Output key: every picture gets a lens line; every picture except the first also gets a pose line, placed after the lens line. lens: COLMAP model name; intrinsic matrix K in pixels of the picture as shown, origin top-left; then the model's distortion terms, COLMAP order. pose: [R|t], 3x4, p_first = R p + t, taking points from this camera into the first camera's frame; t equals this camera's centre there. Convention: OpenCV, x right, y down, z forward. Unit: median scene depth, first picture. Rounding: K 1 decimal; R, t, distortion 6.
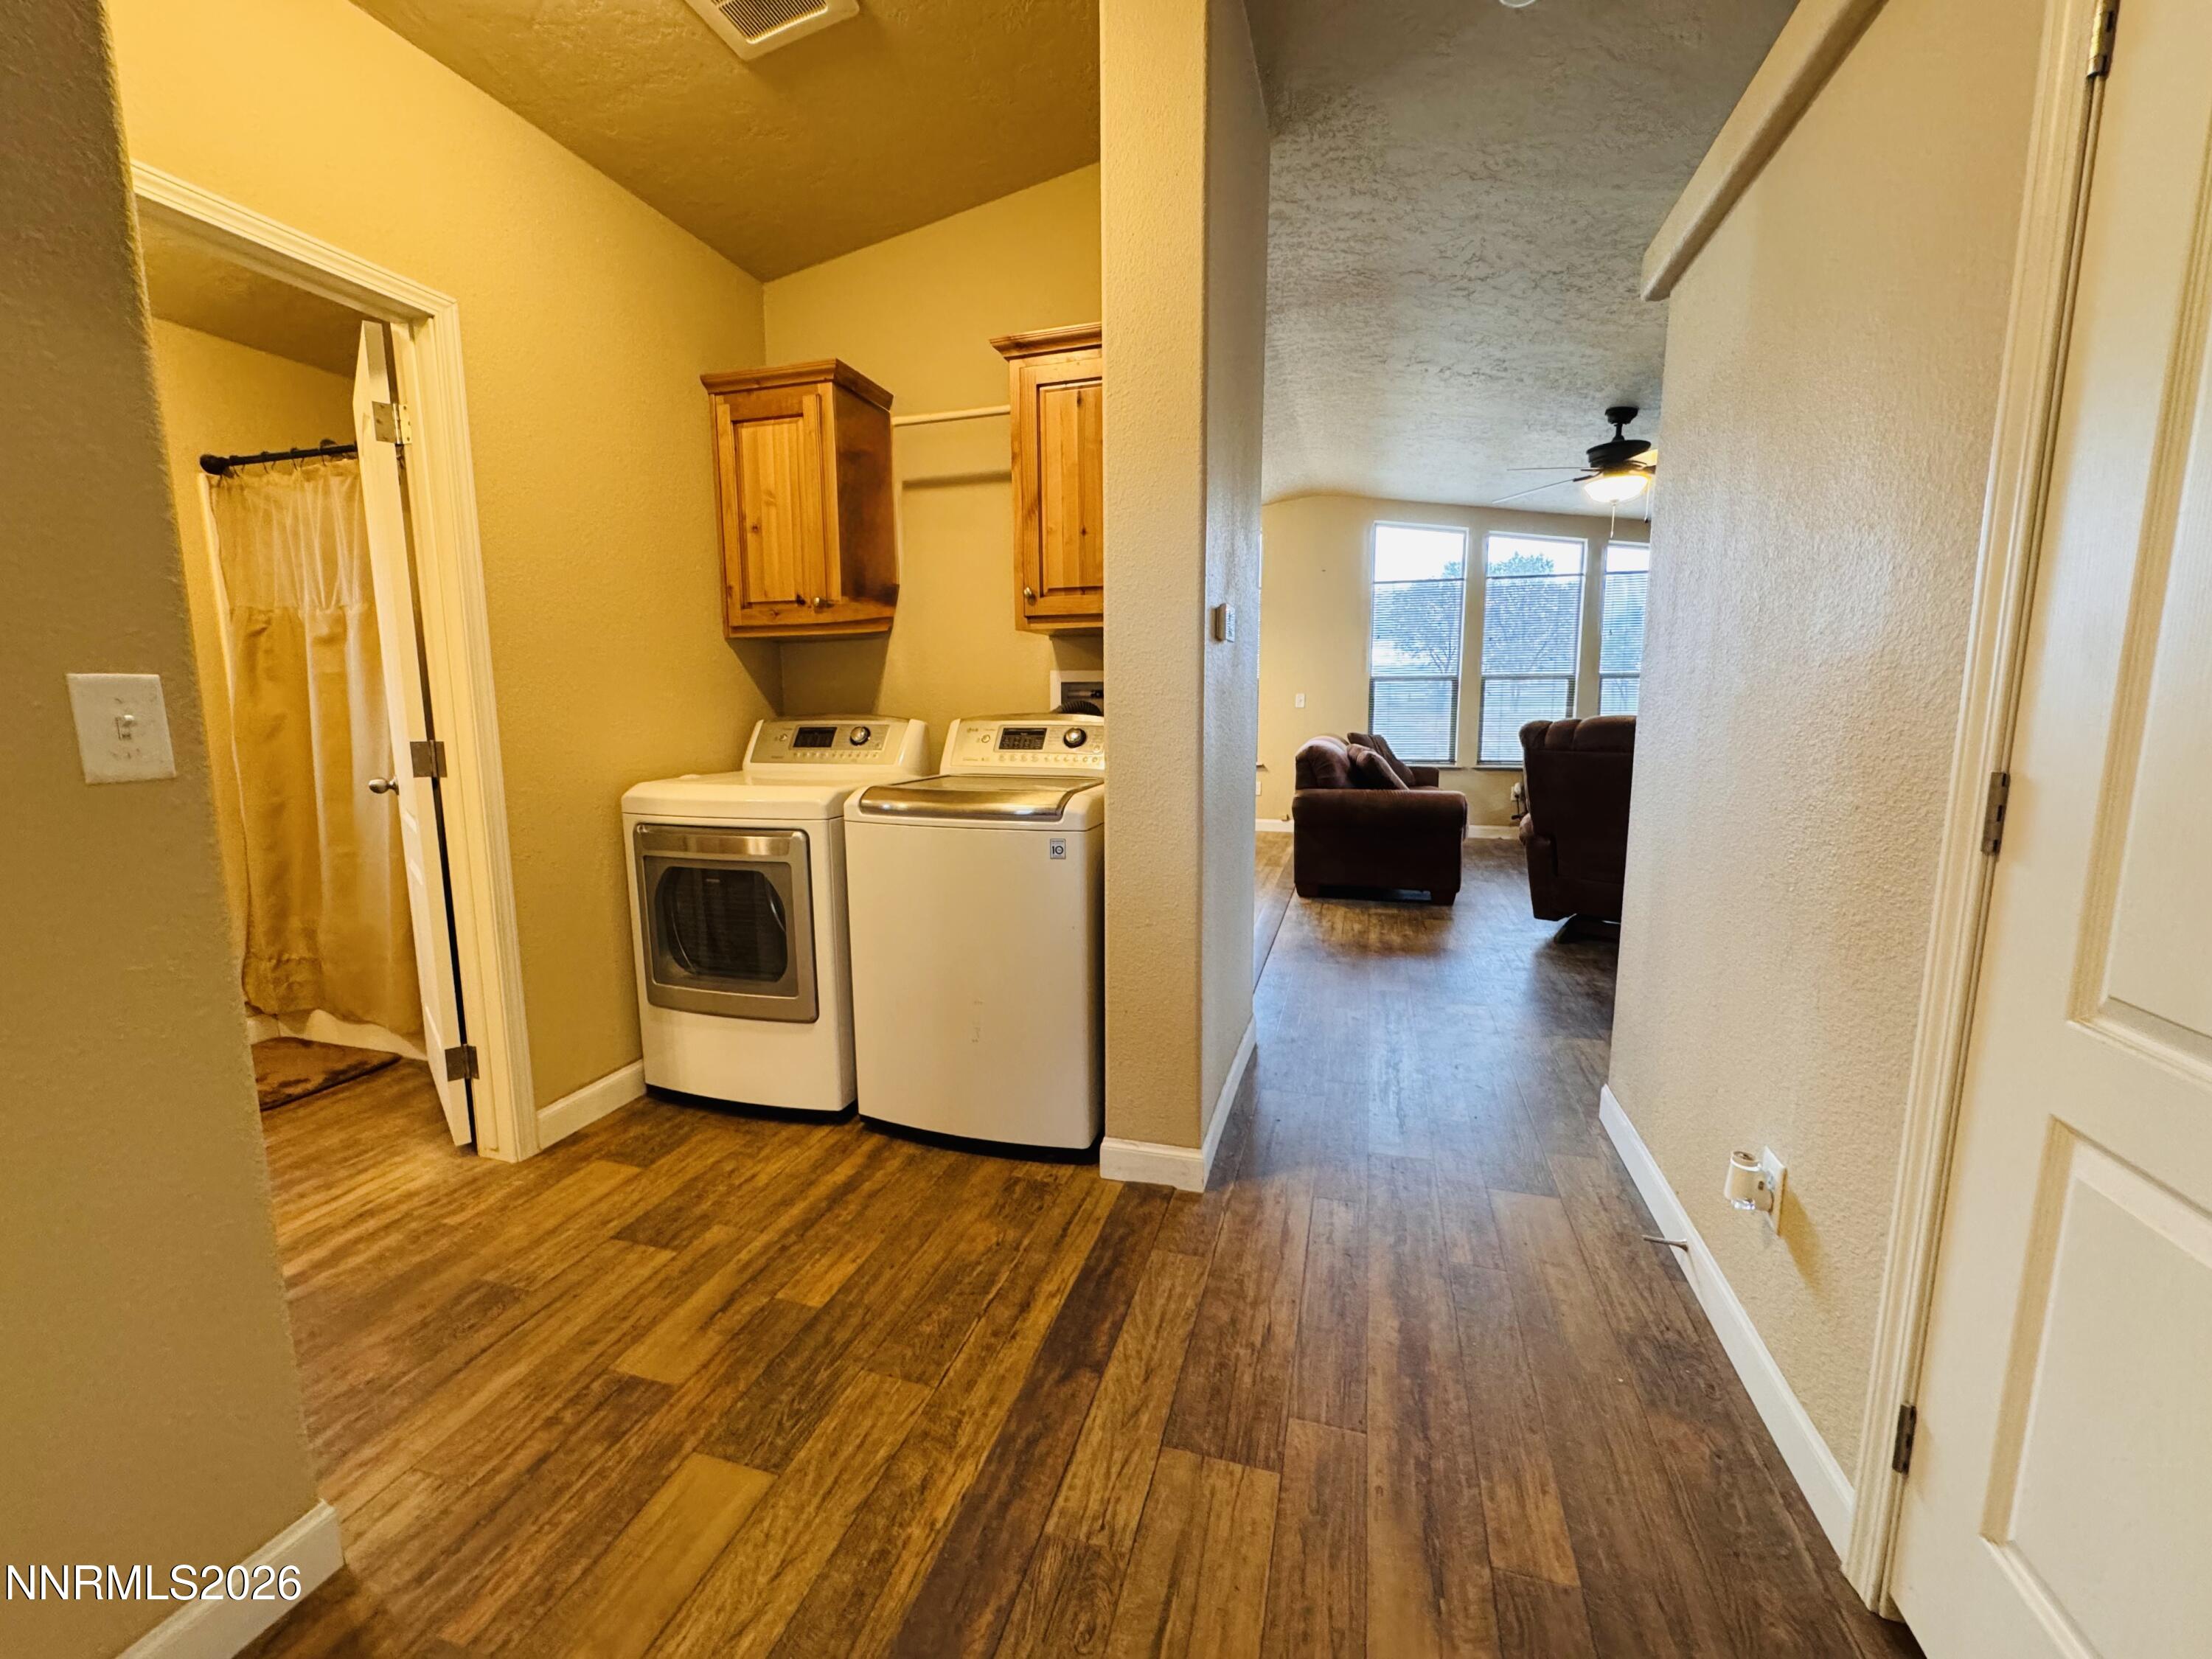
lens RADIAL K [[880.8, 0, 1105.2], [0, 880.8, 828.0], [0, 0, 1]] dist [-0.000625, -0.000476]
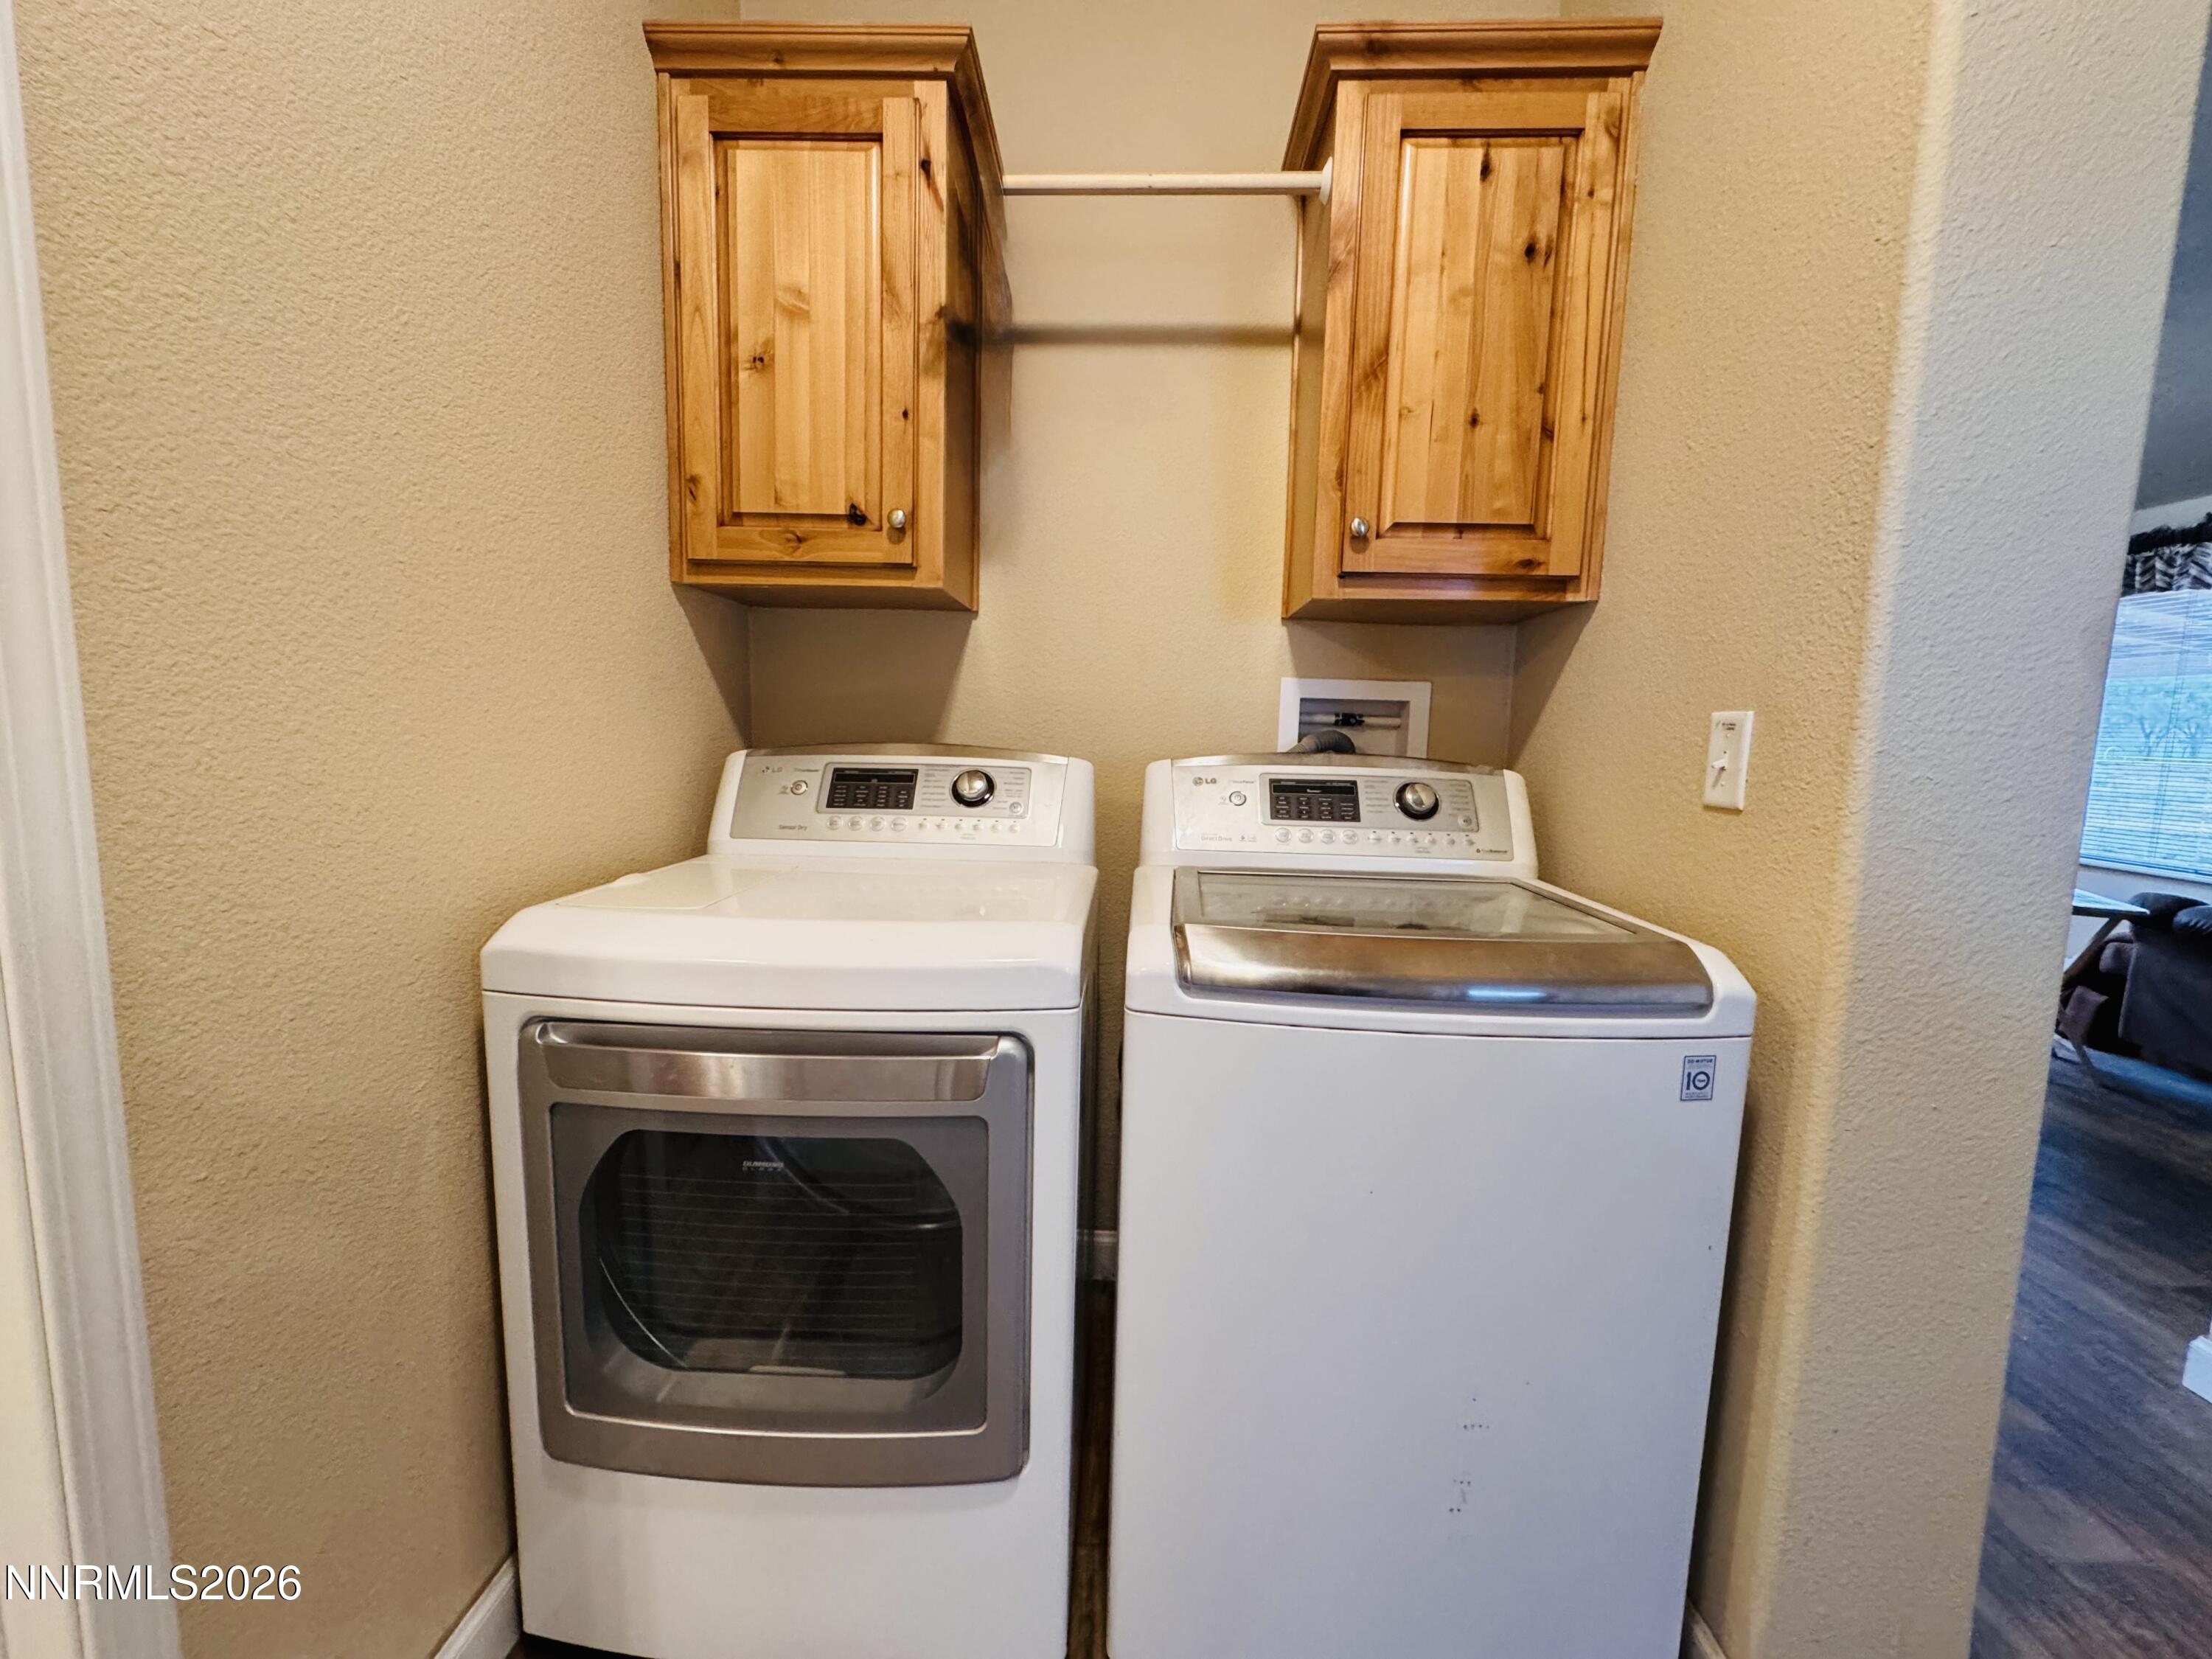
lens RADIAL K [[880.8, 0, 1101.9], [0, 880.8, 823.7], [0, 0, 1]] dist [-0.000625, -0.000476]
pose [[0.966477, -0.001062, 0.256752, -0.341246], [0.007918, 0.999639, -0.025669, -0.070696], [-0.256632, 0.026841, 0.966137, 0.489928]]
